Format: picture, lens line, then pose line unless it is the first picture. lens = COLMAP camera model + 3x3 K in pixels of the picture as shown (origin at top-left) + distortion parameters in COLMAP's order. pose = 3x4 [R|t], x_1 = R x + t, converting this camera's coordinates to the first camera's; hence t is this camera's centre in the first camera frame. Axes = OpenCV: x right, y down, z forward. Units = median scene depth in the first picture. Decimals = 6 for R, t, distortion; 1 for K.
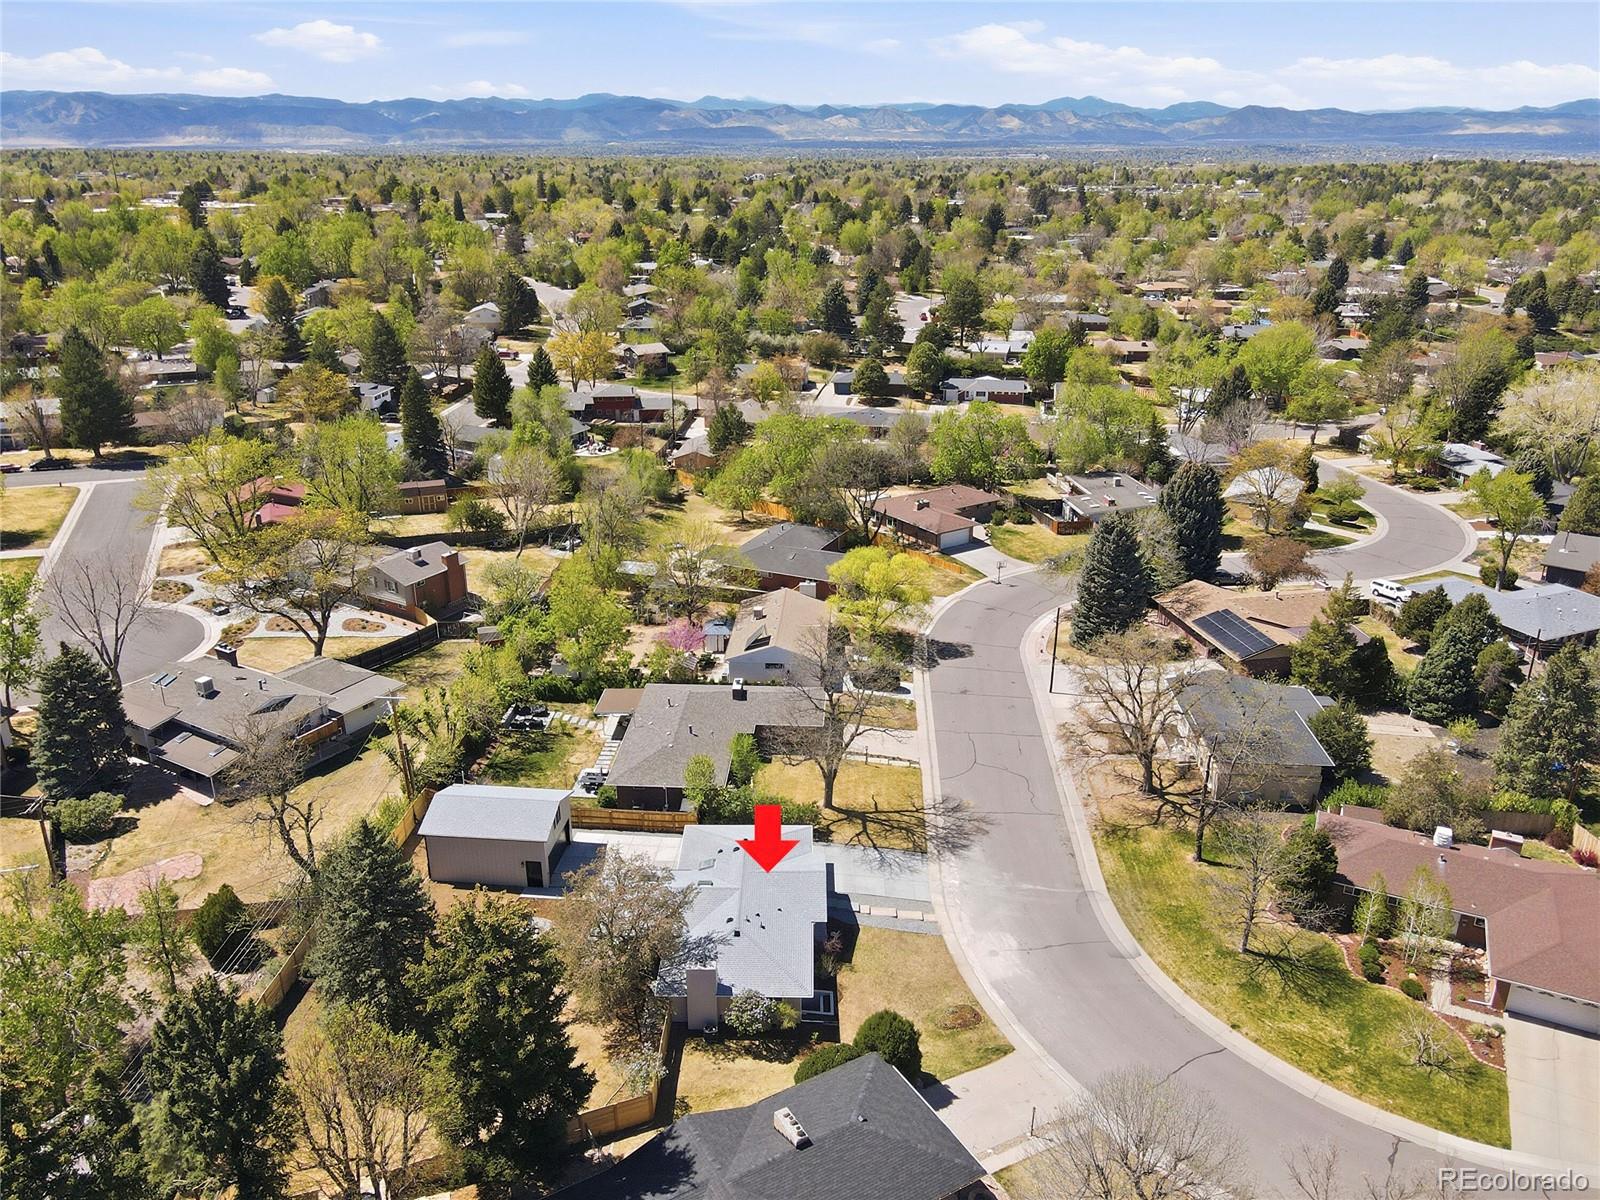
lens RADIAL K [[1175.5, 0, 795.0], [0, 1175.5, 595.7], [0, 0, 1]] dist [-0.004497, 0.016331]
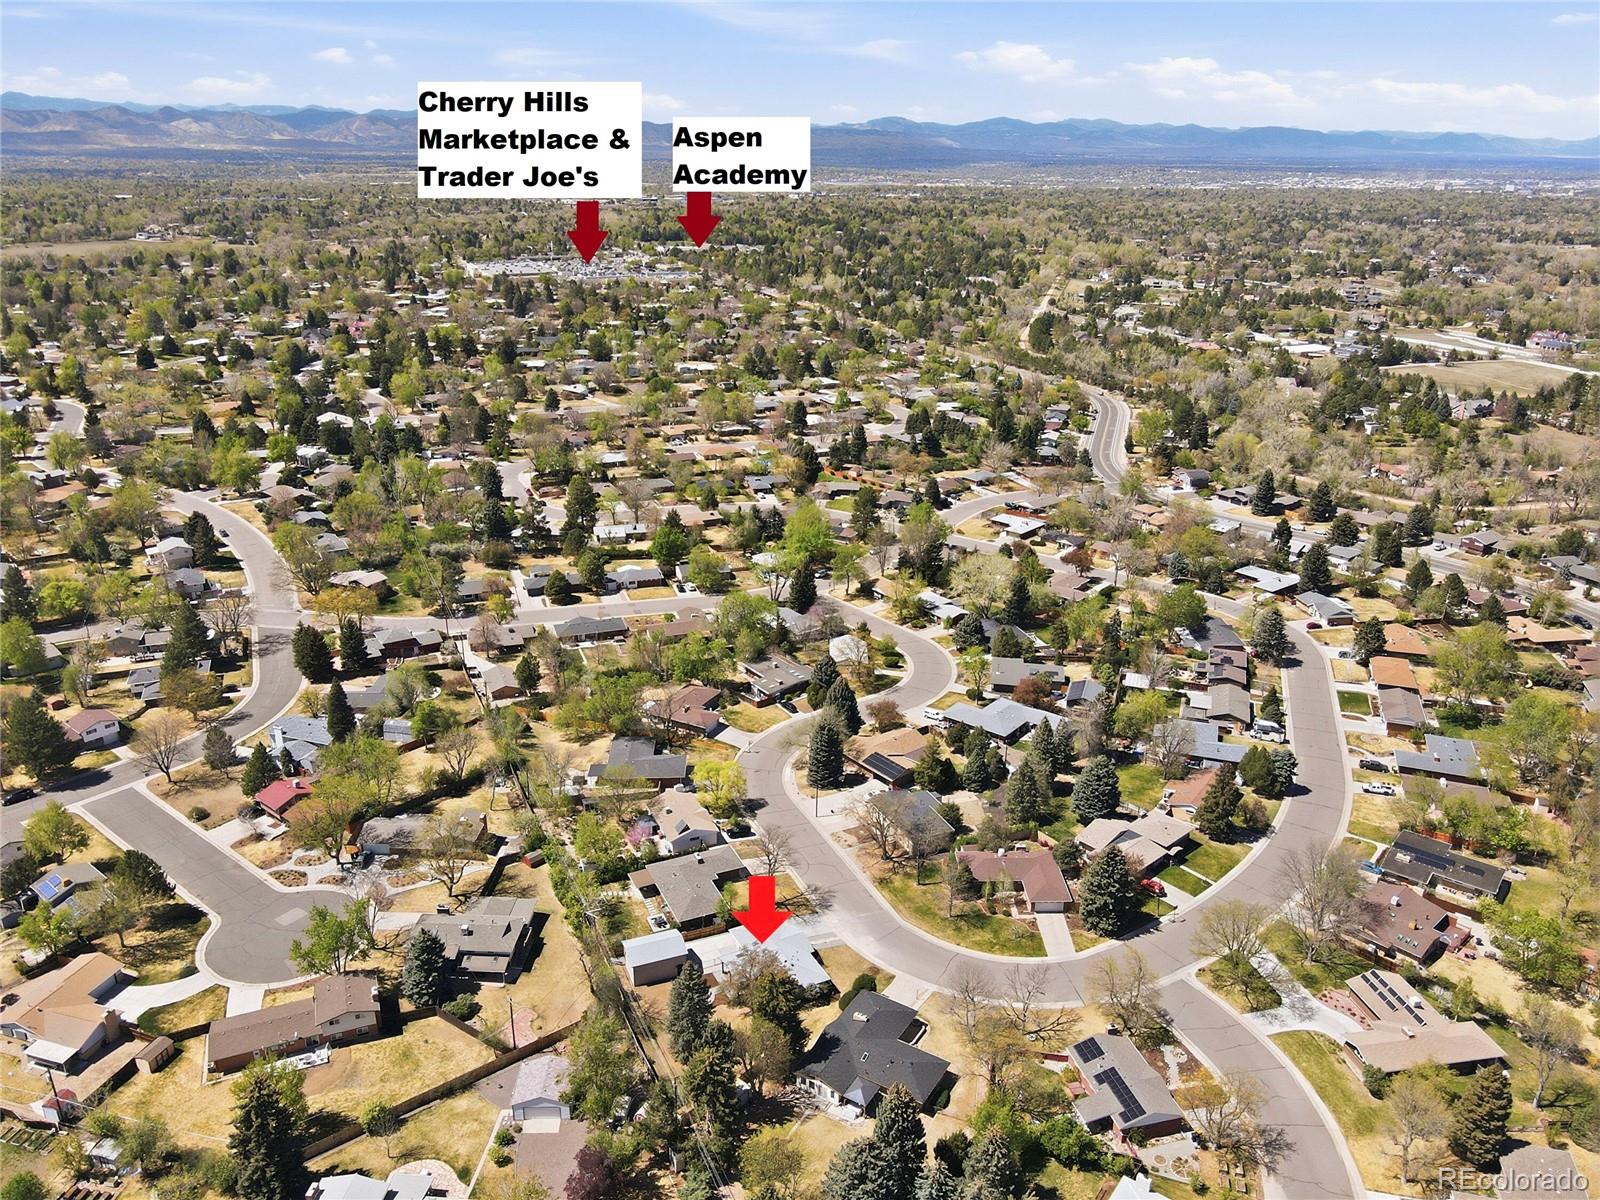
lens RADIAL K [[1175.5, 0, 800.5], [0, 1175.5, 602.0], [0, 0, 1]] dist [-0.004497, 0.016331]
pose [[0.884339, -0.159349, 0.438808, -0.806218], [0.159834, 0.986483, 0.036117, -0.455551], [-0.438632, 0.038197, 0.897855, -1.046197]]
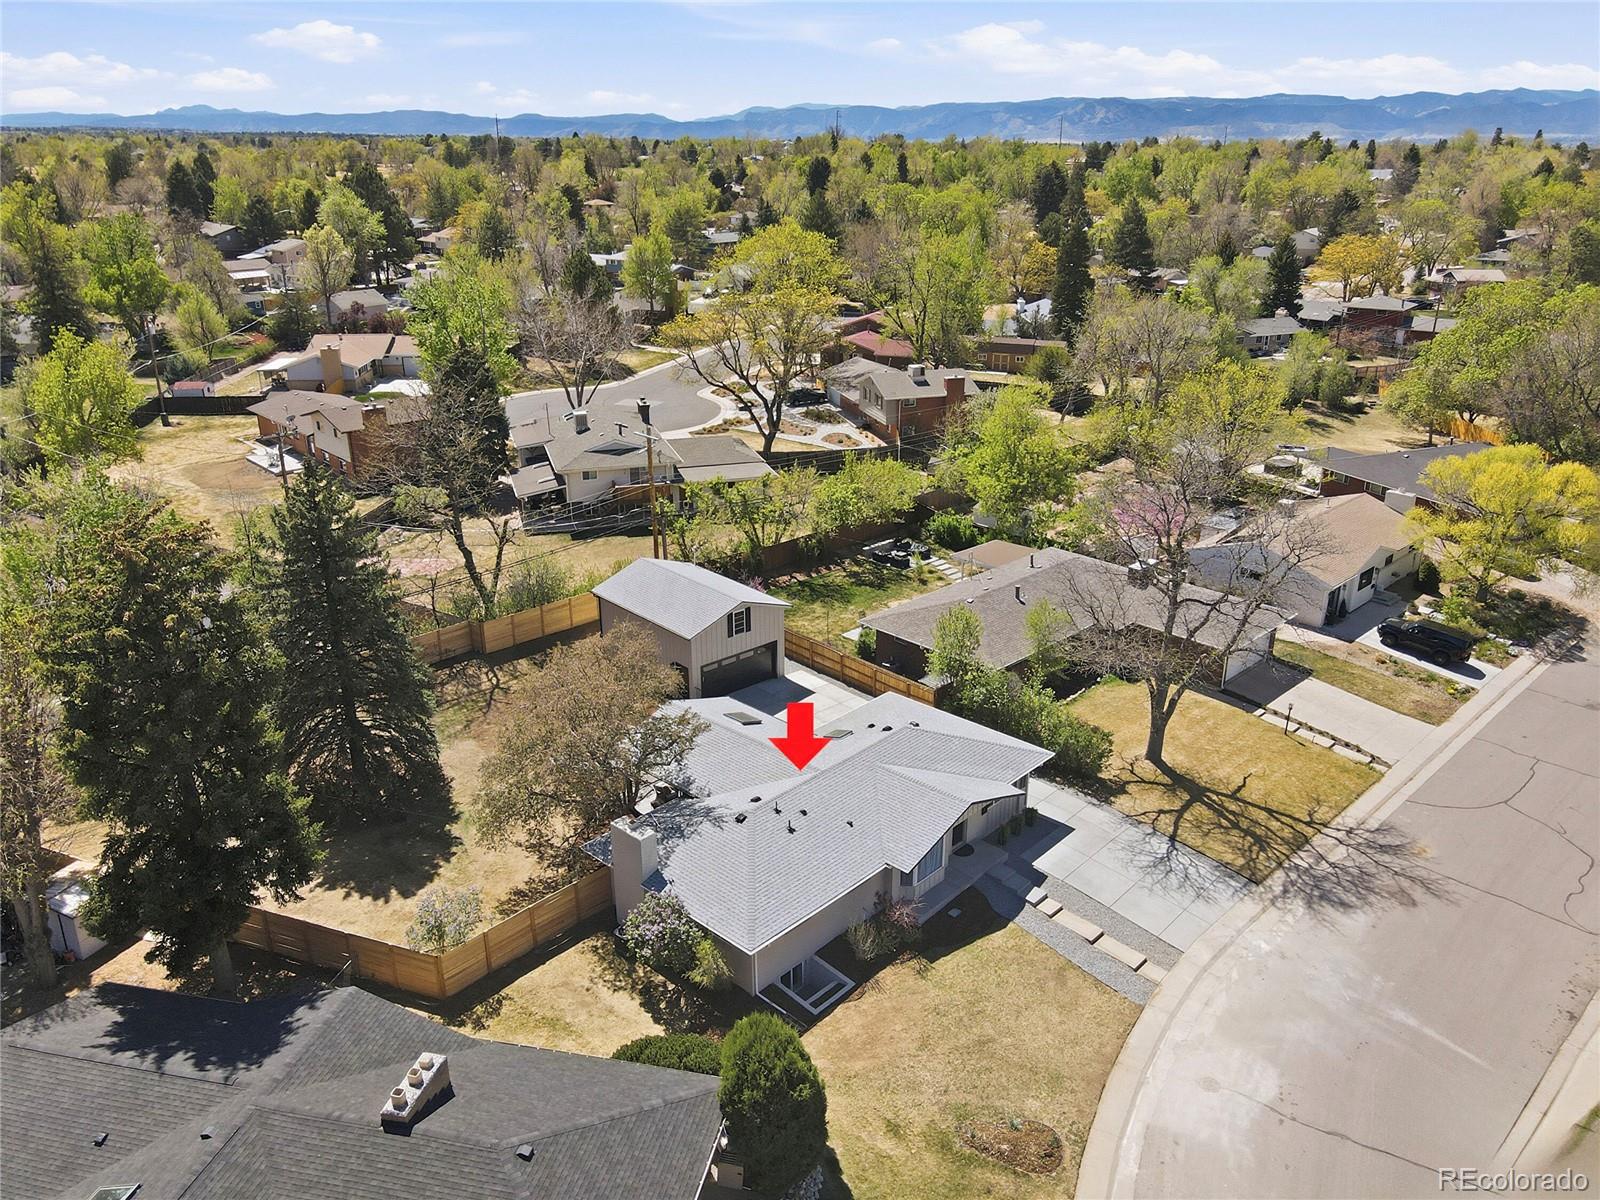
lens RADIAL K [[1175.5, 0, 800.4], [0, 1175.5, 599.1], [0, 0, 1]] dist [-0.004497, 0.016331]
pose [[0.734758, 0.243086, -0.633277, 0.259843], [-0.241261, 0.966189, 0.090953, 0.091538], [0.633975, 0.085957, 0.768562, 0.429458]]
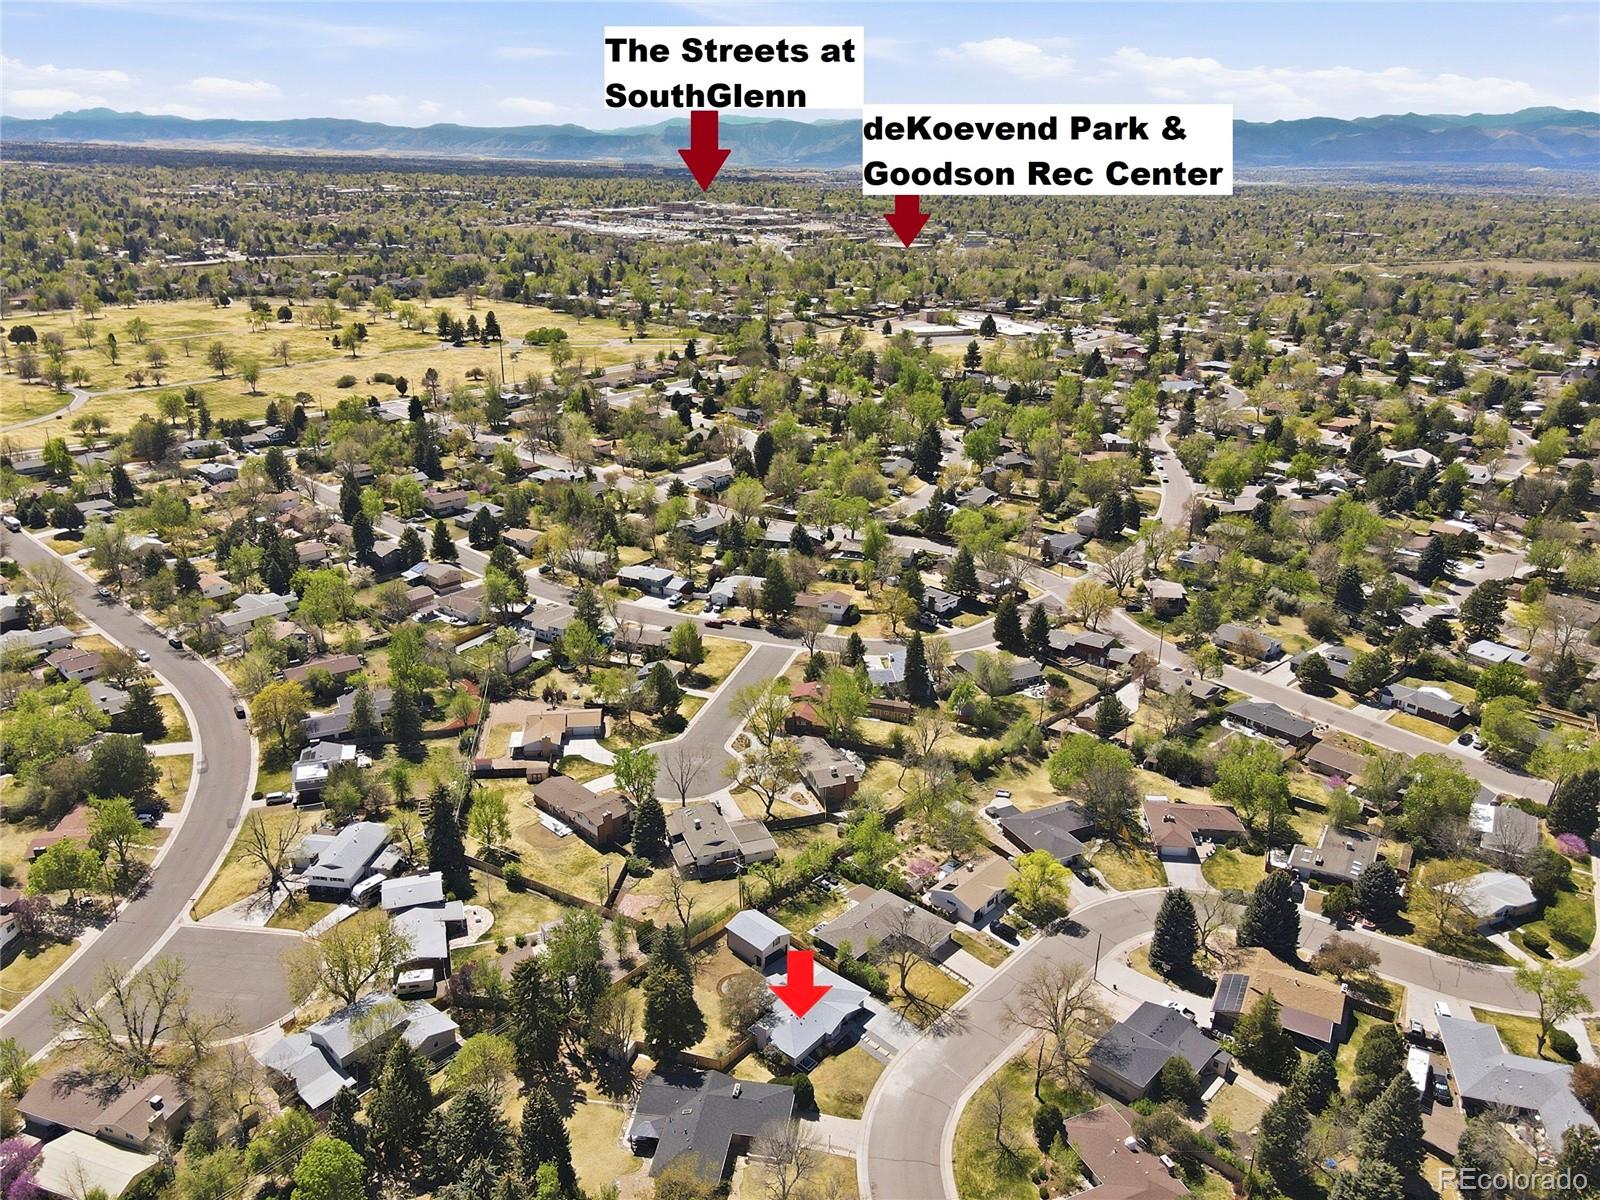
lens RADIAL K [[1175.5, 0, 799.2], [0, 1175.5, 605.5], [0, 0, 1]] dist [-0.004497, 0.016331]
pose [[0.775851, 0.232902, -0.586355, 0.942365], [-0.234185, 0.969284, 0.075133, -0.581185], [0.585843, 0.079024, 0.806563, -0.804066]]
